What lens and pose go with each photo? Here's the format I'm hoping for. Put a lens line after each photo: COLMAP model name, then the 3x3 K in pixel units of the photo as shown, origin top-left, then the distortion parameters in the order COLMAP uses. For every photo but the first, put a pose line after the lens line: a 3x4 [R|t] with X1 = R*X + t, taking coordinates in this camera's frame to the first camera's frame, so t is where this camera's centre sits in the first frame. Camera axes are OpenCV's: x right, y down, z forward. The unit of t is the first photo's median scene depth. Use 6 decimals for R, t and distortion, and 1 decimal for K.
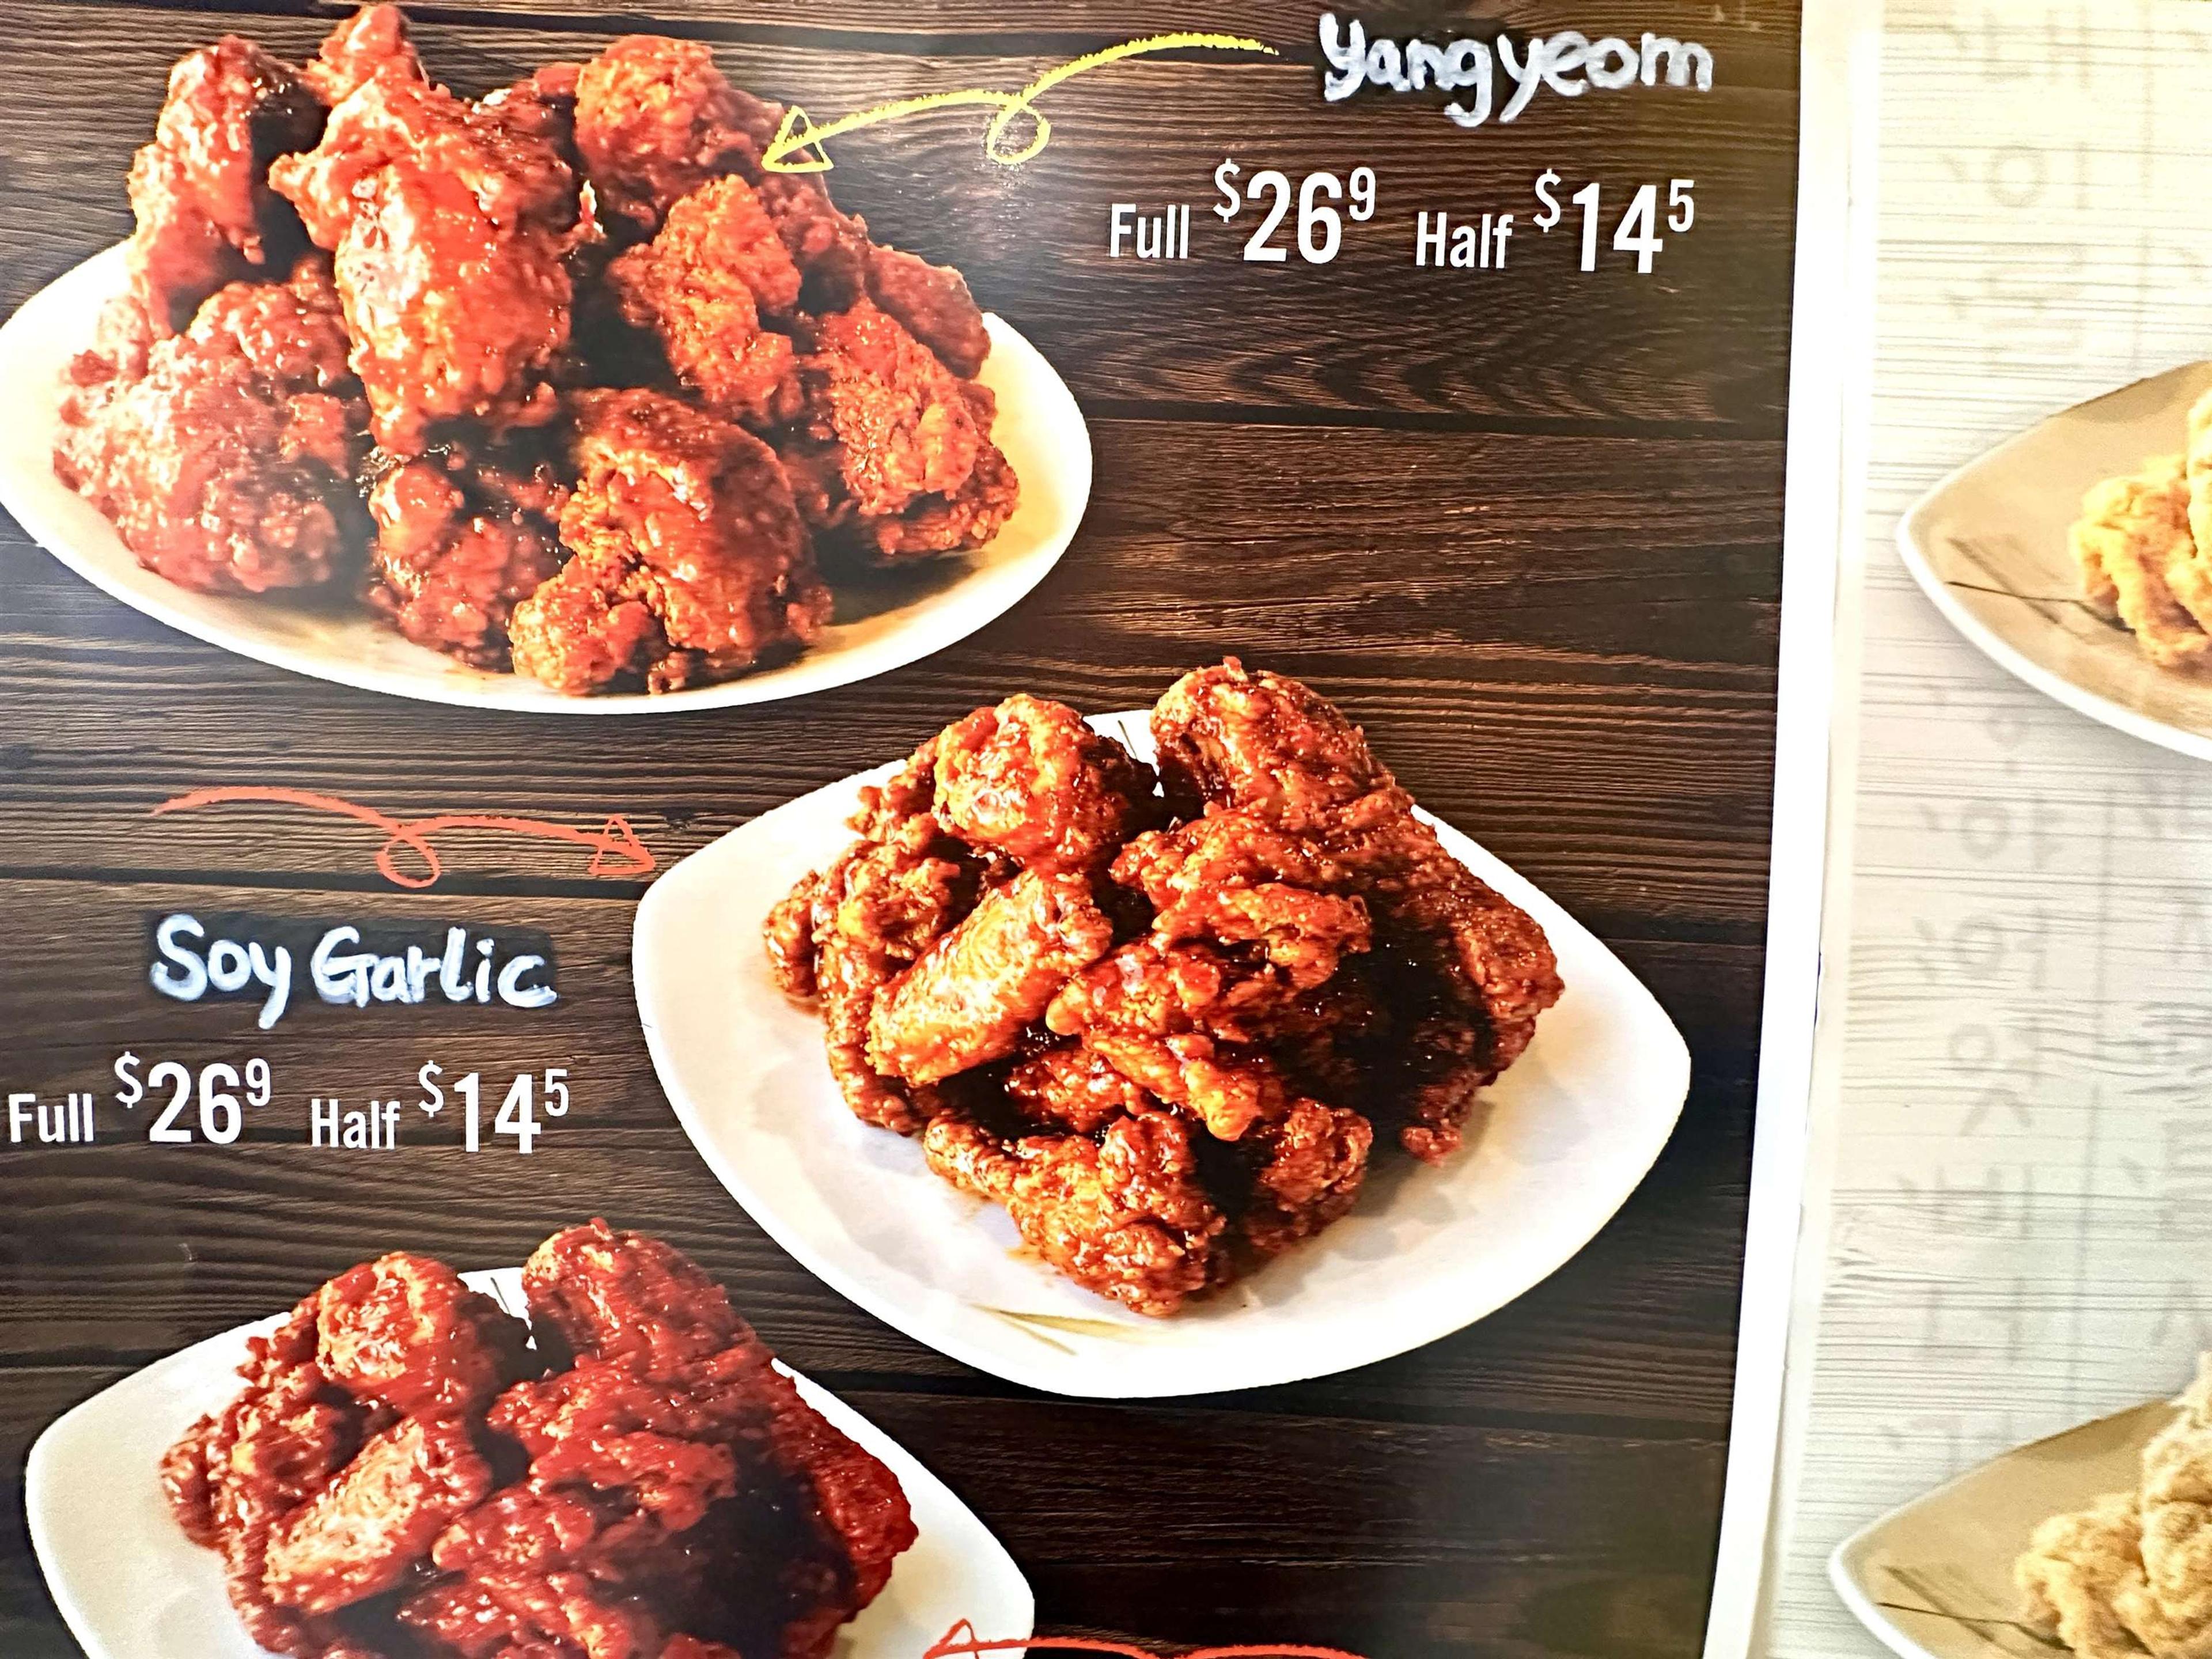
lens RADIAL K [[897.2, 0, 1106.0], [0, 897.2, 829.5], [0, 0, 1]] dist [-0.005872, 0.000546]
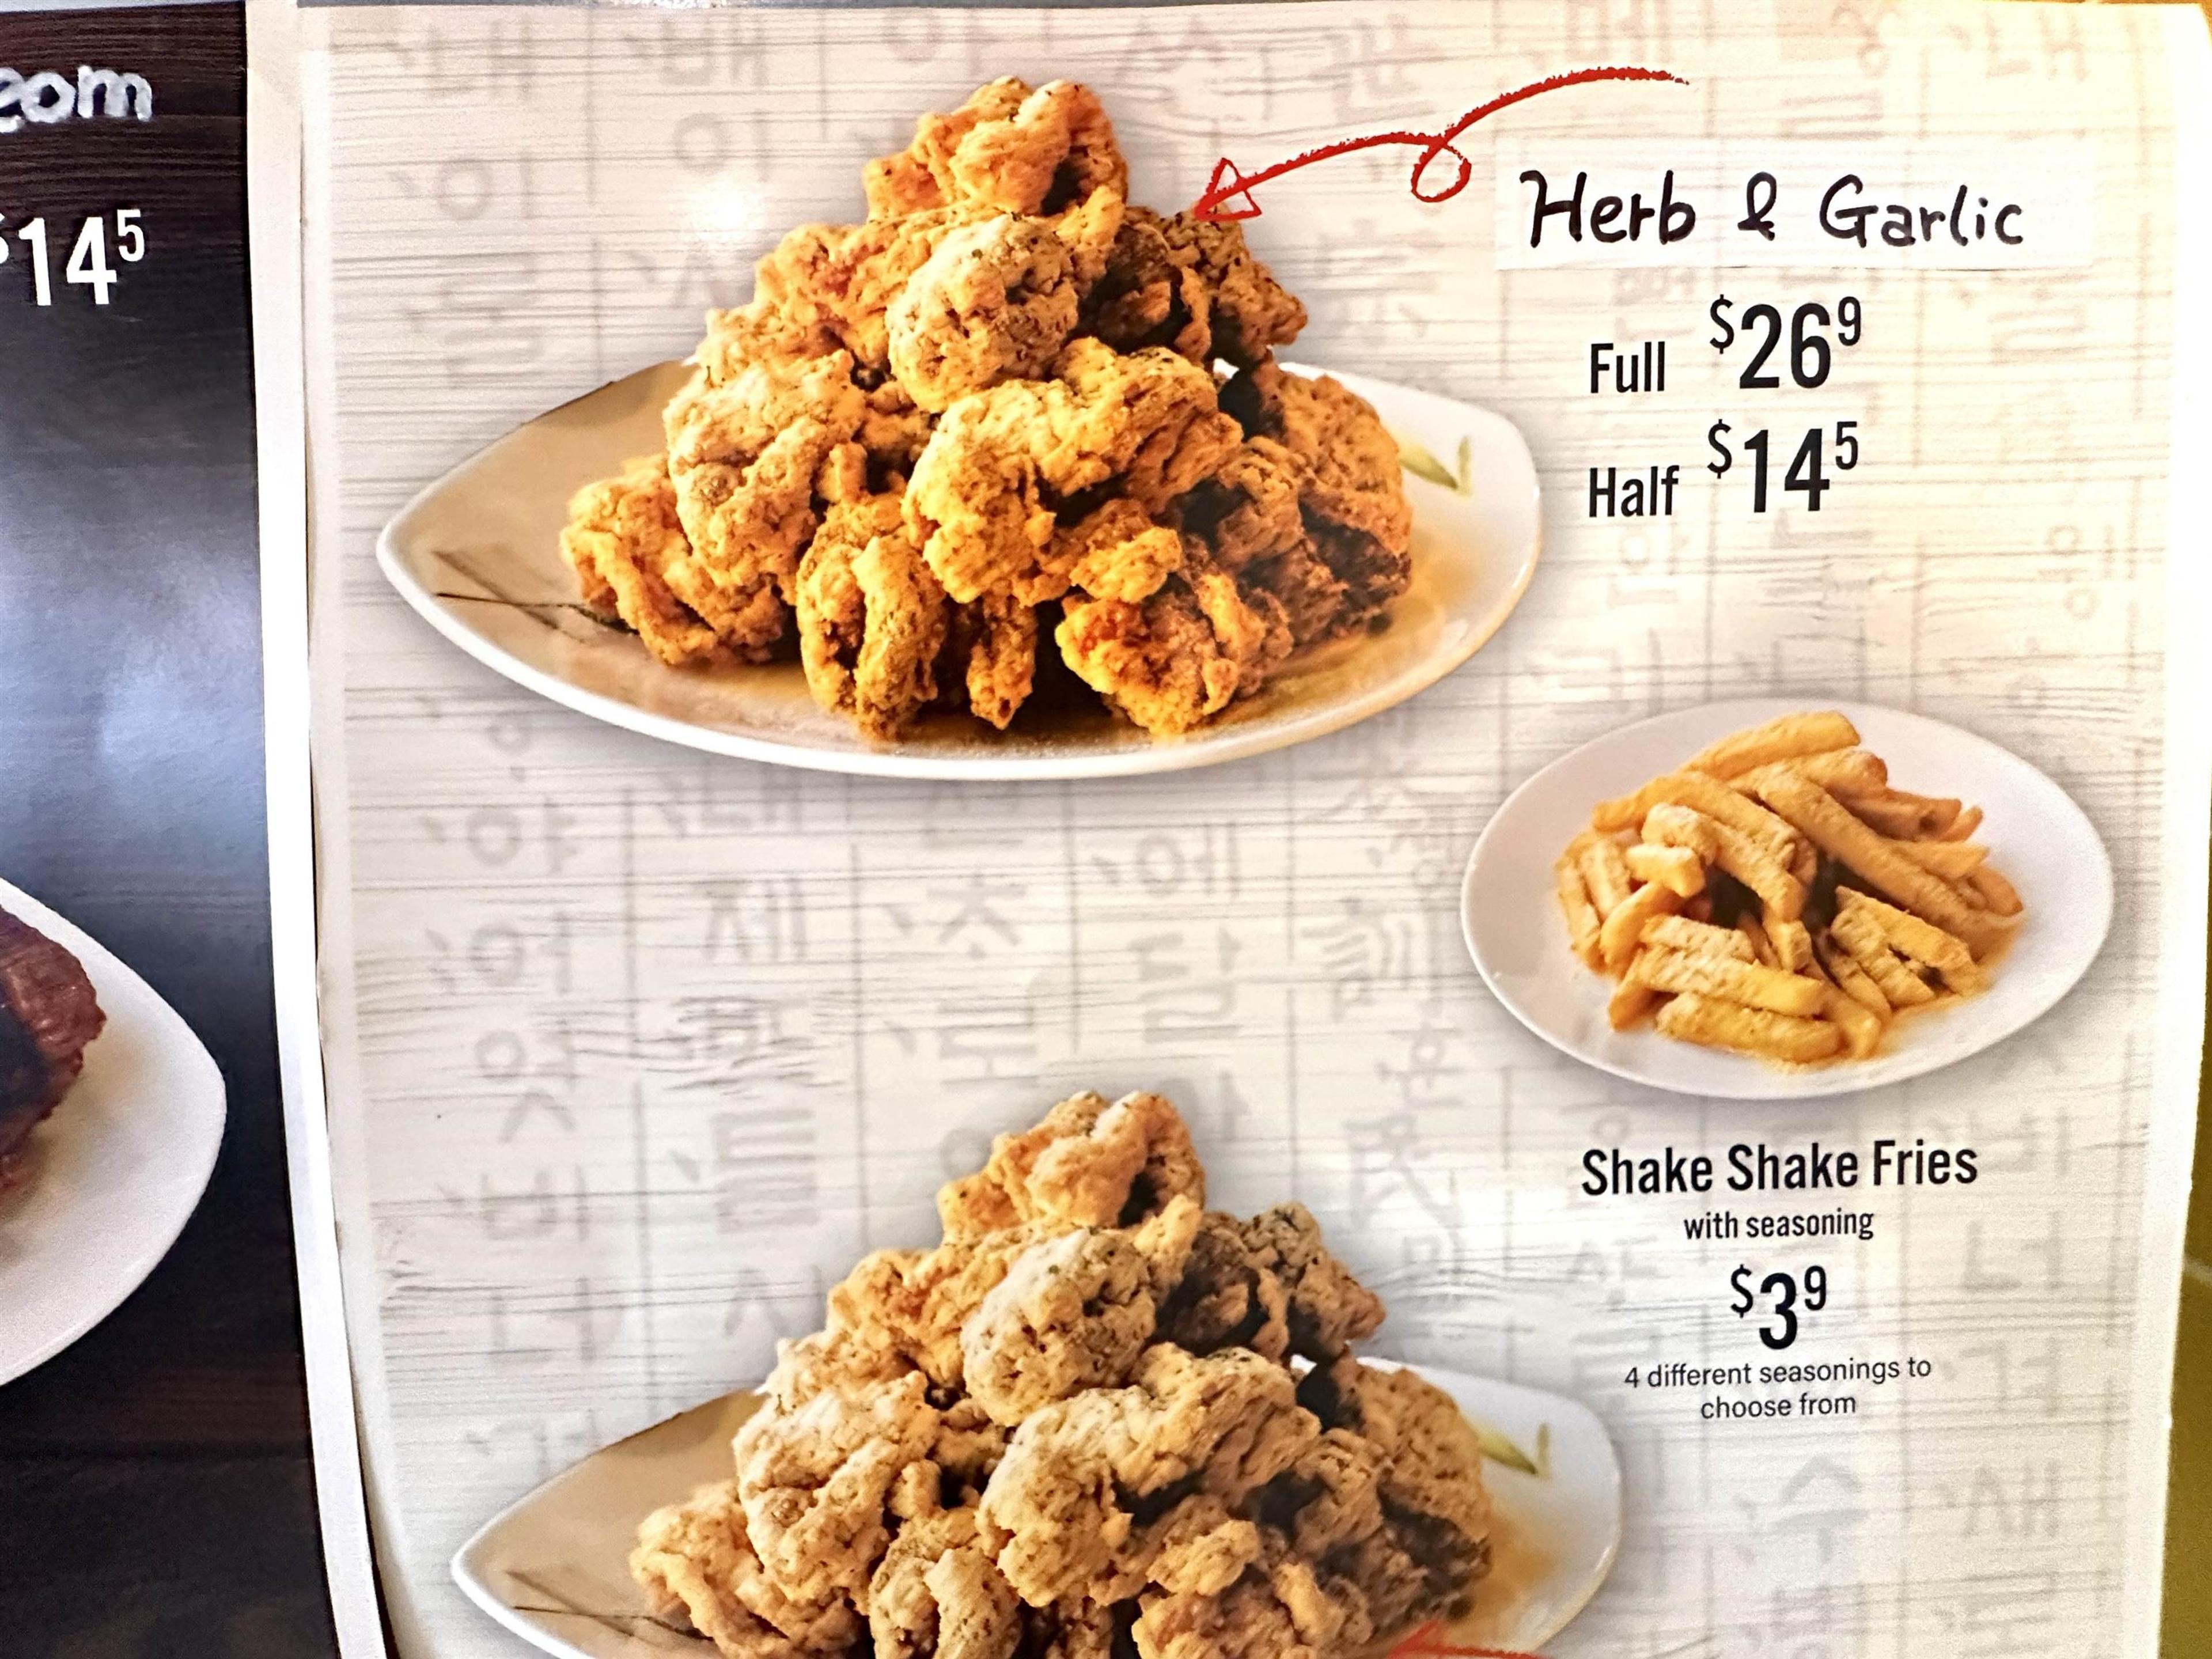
lens RADIAL K [[875.7, 0, 1110.8], [0, 875.7, 823.9], [0, 0, 1]] dist [-0.009644, 0.001107]
pose [[0.997781, -0.059581, 0.029712, 1.646777], [0.059614, 0.998222, -0.000201, 0.026564], [-0.029647, 0.001972, 0.999558, -0.001899]]
